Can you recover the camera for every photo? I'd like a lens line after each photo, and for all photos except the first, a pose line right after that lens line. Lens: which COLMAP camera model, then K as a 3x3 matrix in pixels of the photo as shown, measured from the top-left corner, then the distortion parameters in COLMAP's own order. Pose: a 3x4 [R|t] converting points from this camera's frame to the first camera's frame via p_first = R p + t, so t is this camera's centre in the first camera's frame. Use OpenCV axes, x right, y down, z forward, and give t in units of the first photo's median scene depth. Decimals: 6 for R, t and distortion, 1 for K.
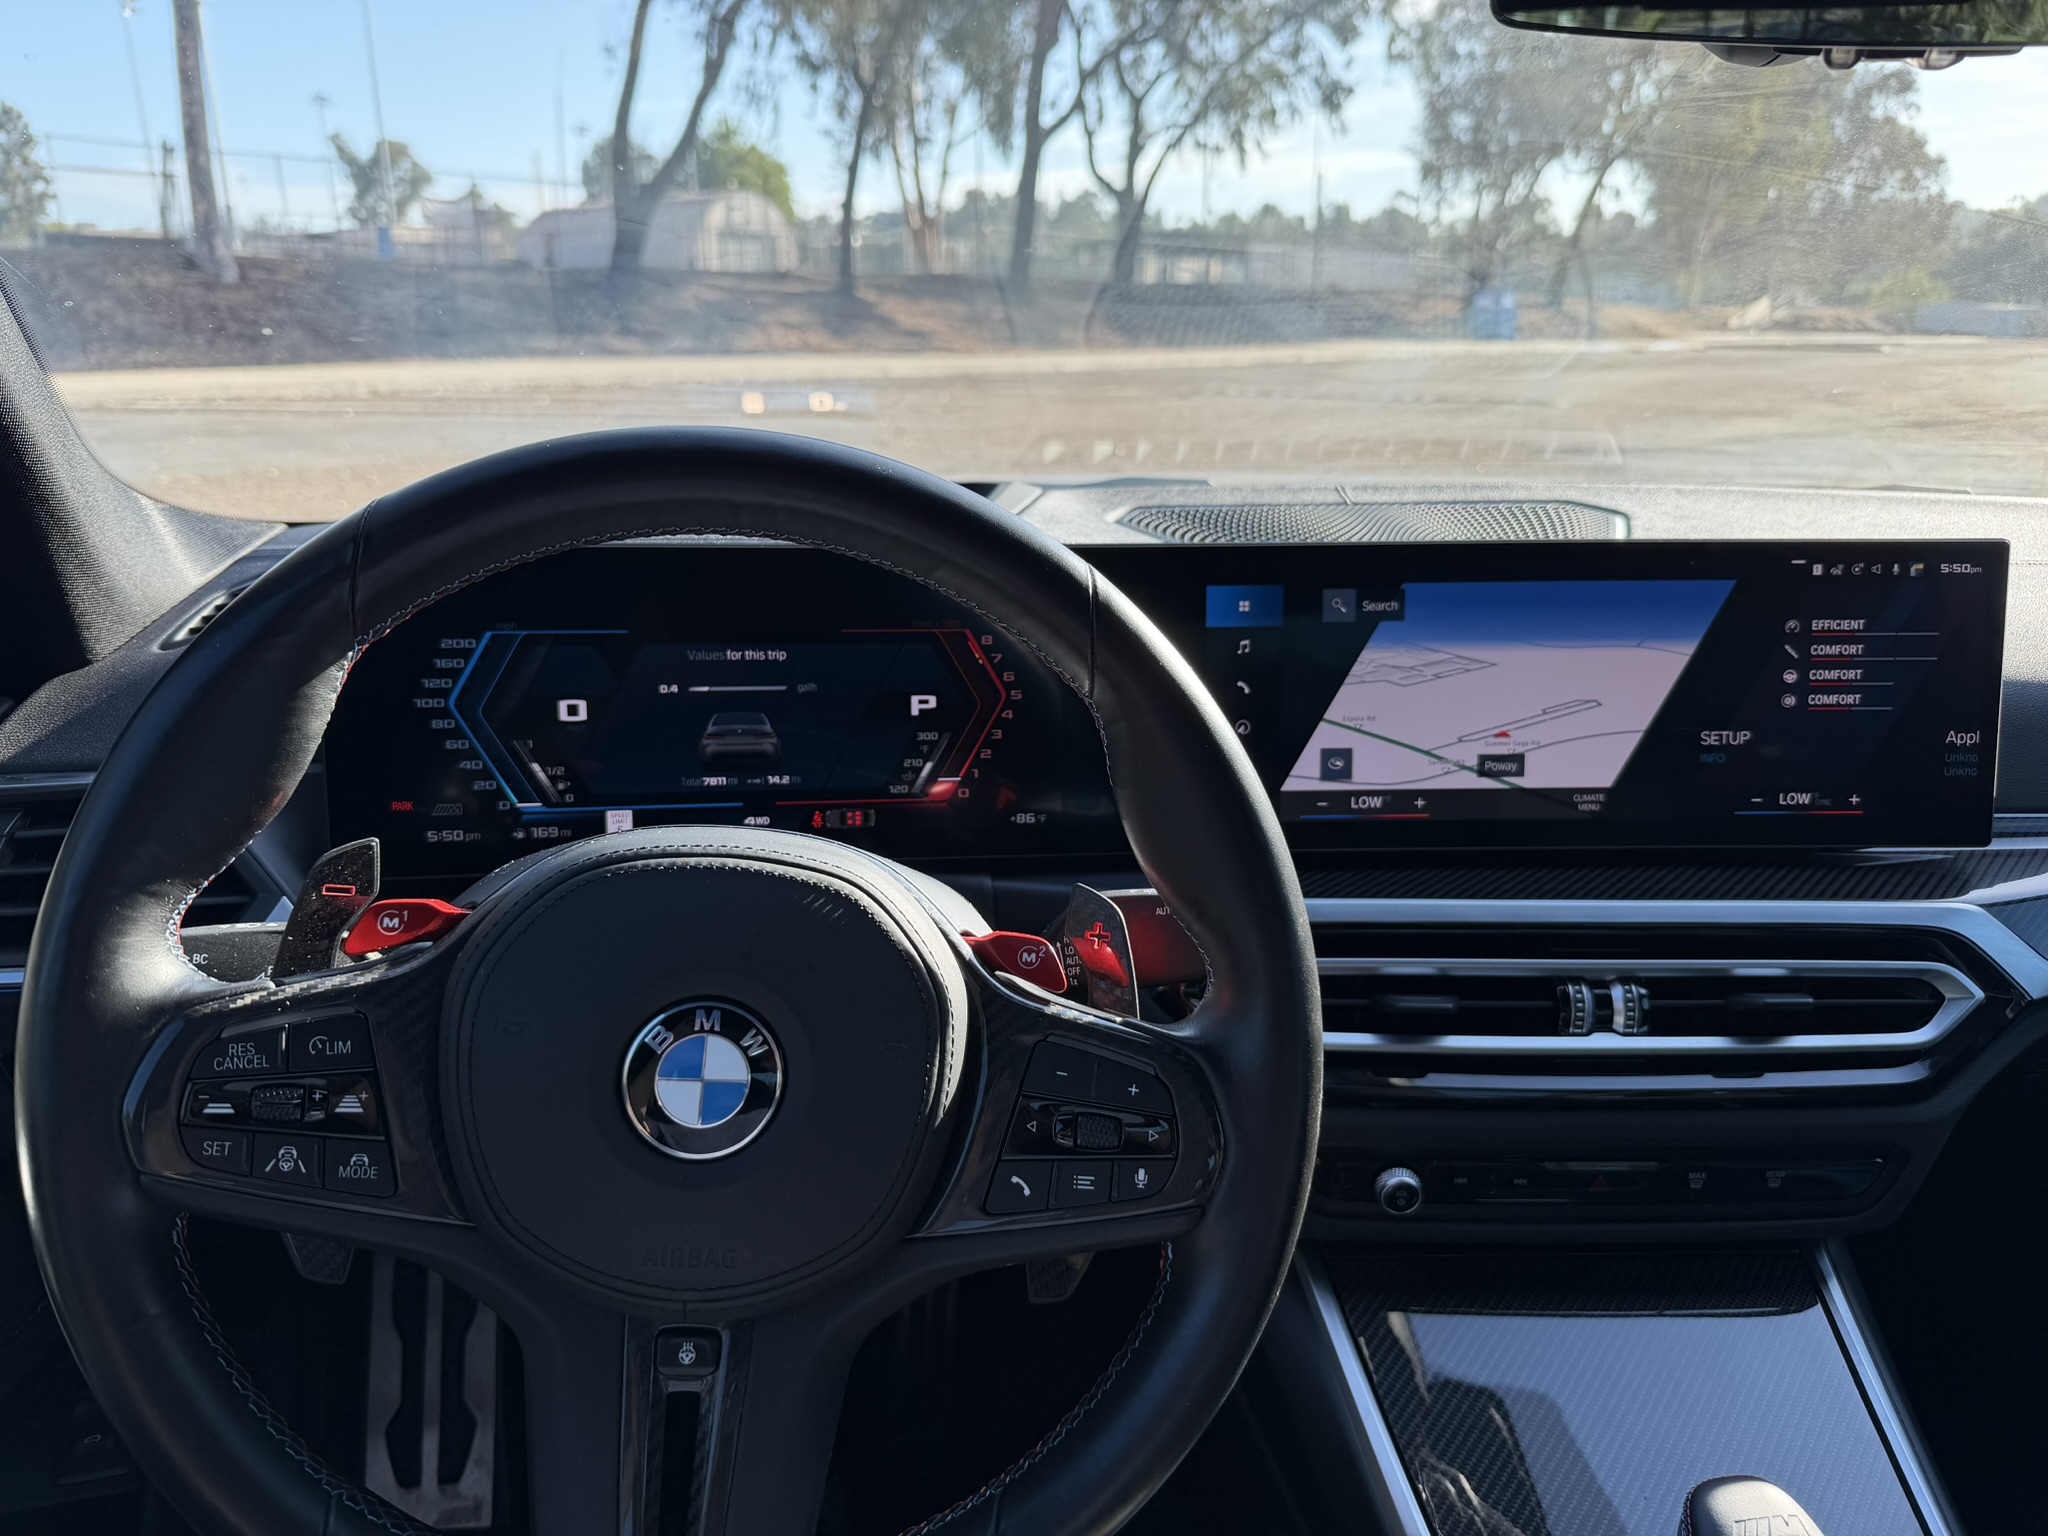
lens RADIAL K [[1412.3, 0, 1024.0], [0, 1412.3, 768.0], [0, 0, 1]] dist [-0.026120, 0.006351]
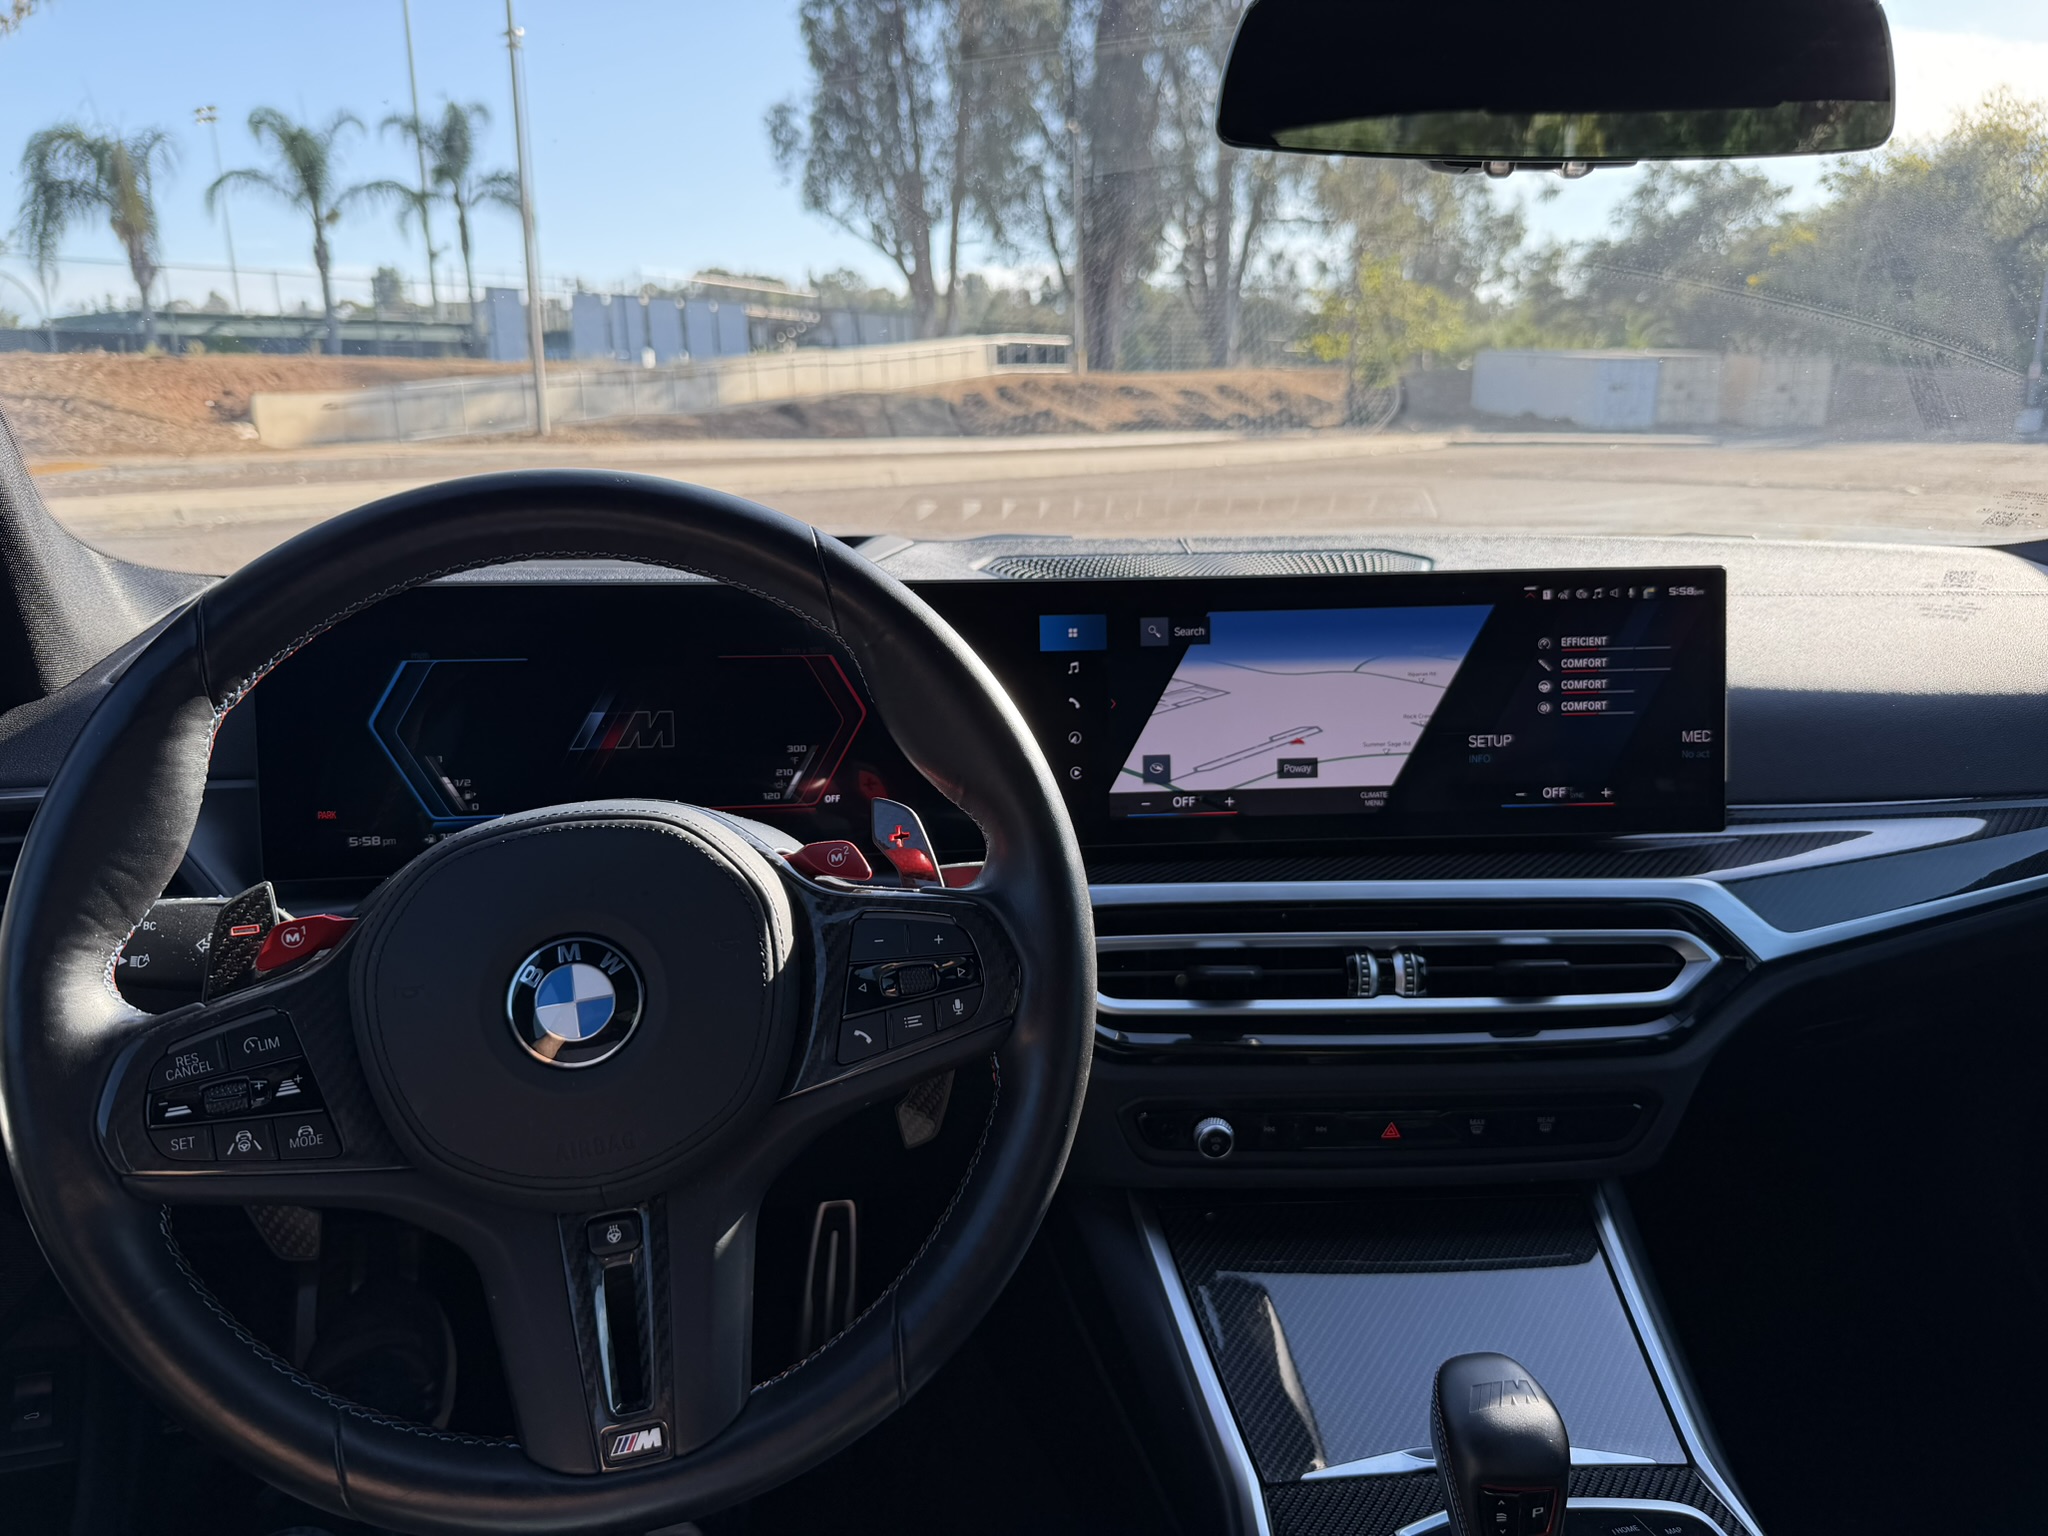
lens RADIAL K [[1425.0, 0, 1024.0], [0, 1425.0, 768.0], [0, 0, 1]] dist [0.001984, -0.003022]
pose [[0.999384, -0.015020, 0.031712, 0.078644], [0.016898, 0.998067, -0.059798, 0.065046], [-0.030753, 0.060297, 0.997707, -0.157298]]
